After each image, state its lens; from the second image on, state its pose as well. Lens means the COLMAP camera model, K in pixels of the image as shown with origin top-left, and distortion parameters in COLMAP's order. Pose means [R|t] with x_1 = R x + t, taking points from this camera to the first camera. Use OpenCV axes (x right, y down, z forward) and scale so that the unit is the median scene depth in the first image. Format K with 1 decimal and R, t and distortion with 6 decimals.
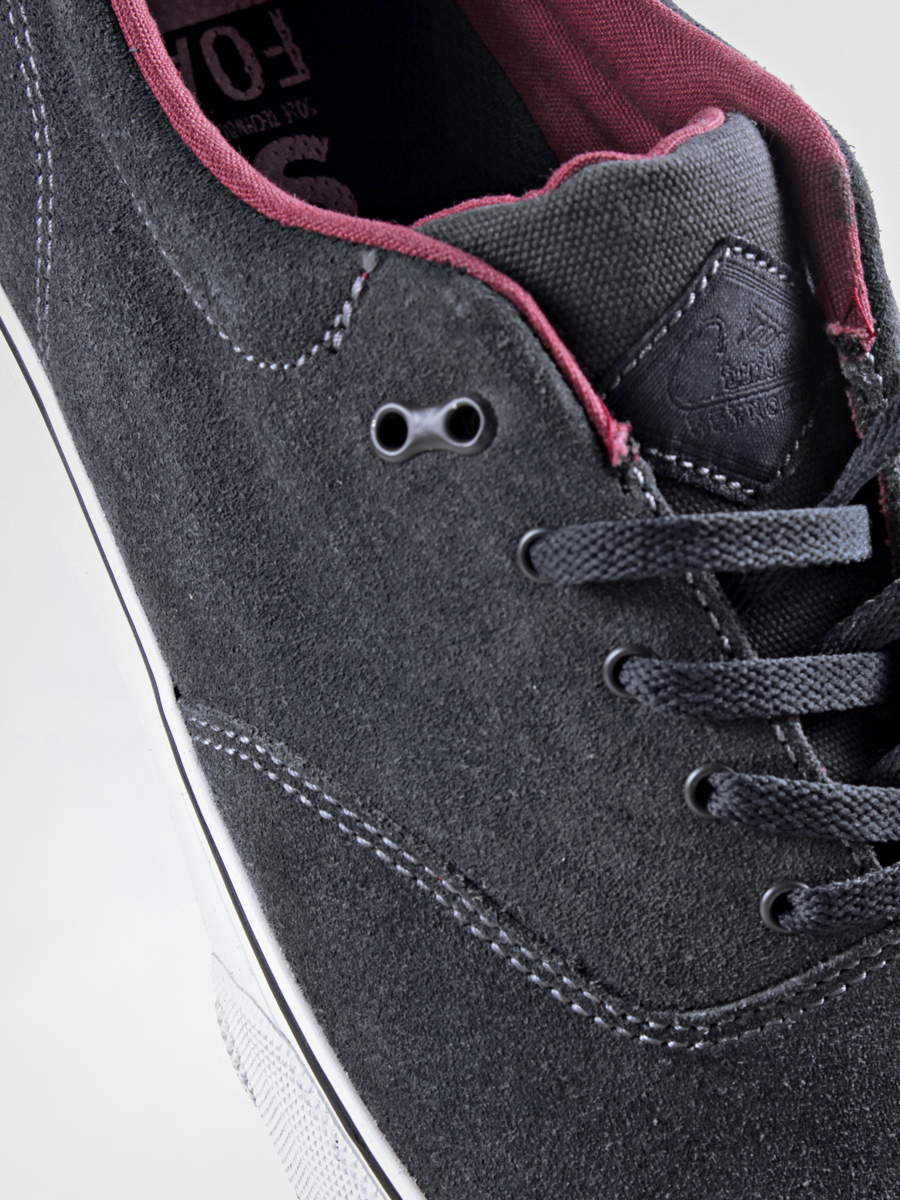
lens RADIAL K [[2976.8, 0, 455.5], [0, 2976.8, 609.4], [0, 0, 1]] dist [0.025727, 0.000000]
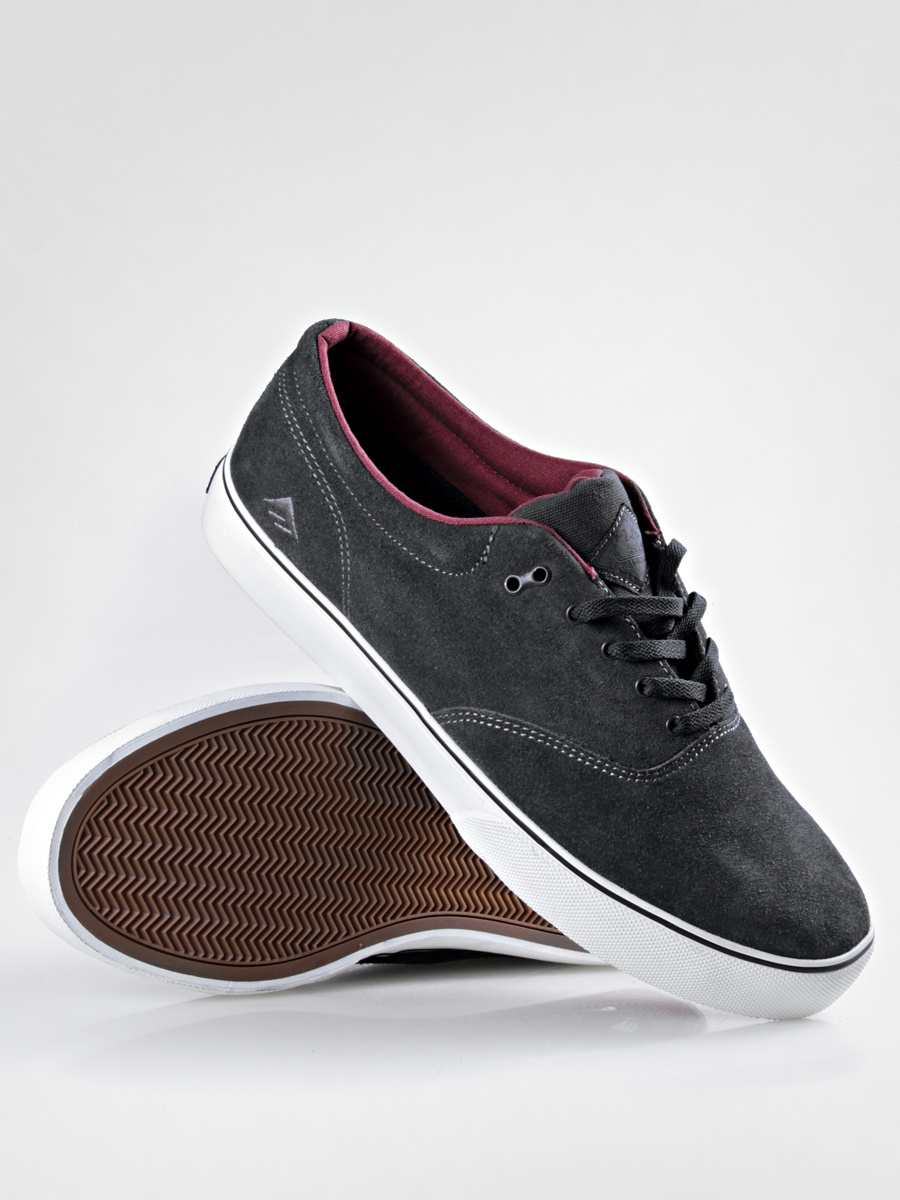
lens RADIAL K [[2976.8, 0, 447.2], [0, 2976.8, 596.1], [0, 0, 1]] dist [0.025727, 0.000000]
pose [[0.944132, -0.136903, 0.299787, -0.939916], [0.212832, 0.947797, -0.237452, 0.617110], [-0.251630, 0.287990, 0.923983, -1.634016]]
